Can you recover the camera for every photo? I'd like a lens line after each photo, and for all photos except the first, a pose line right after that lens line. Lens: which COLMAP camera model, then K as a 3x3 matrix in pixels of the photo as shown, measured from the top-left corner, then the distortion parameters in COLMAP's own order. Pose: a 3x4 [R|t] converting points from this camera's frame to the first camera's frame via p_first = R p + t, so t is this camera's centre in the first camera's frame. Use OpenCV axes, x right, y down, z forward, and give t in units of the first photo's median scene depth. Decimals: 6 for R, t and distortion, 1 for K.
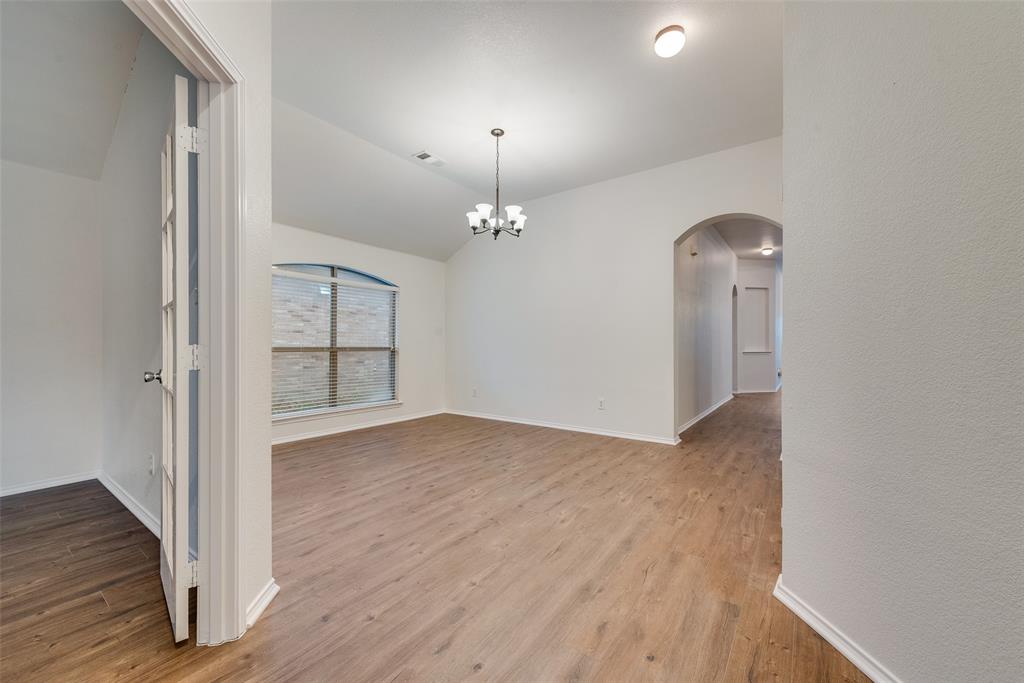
lens RADIAL K [[403.5, 0, 512.3], [0, 403.5, 345.1], [0, 0, 1]] dist [0.011864, -0.001767]
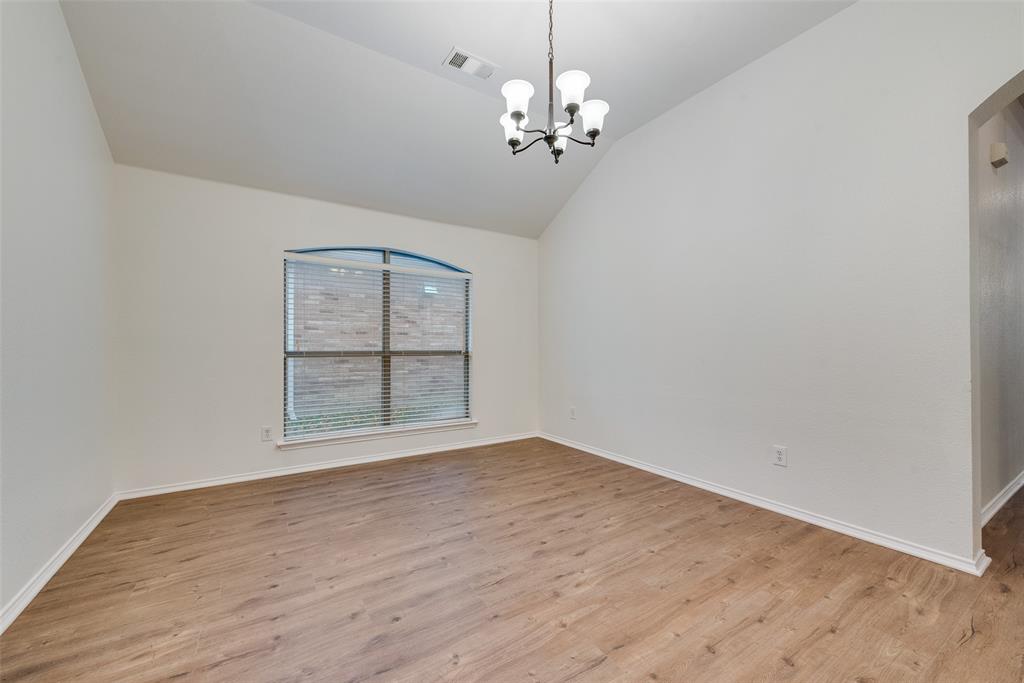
lens RADIAL K [[403.5, 0, 511.2], [0, 403.5, 344.5], [0, 0, 1]] dist [0.011864, -0.001767]
pose [[0.931674, -0.006213, -0.363242, 0.081640], [0.003982, 0.999968, -0.006892, -0.000940], [0.363274, 0.004974, 0.931669, 0.351895]]
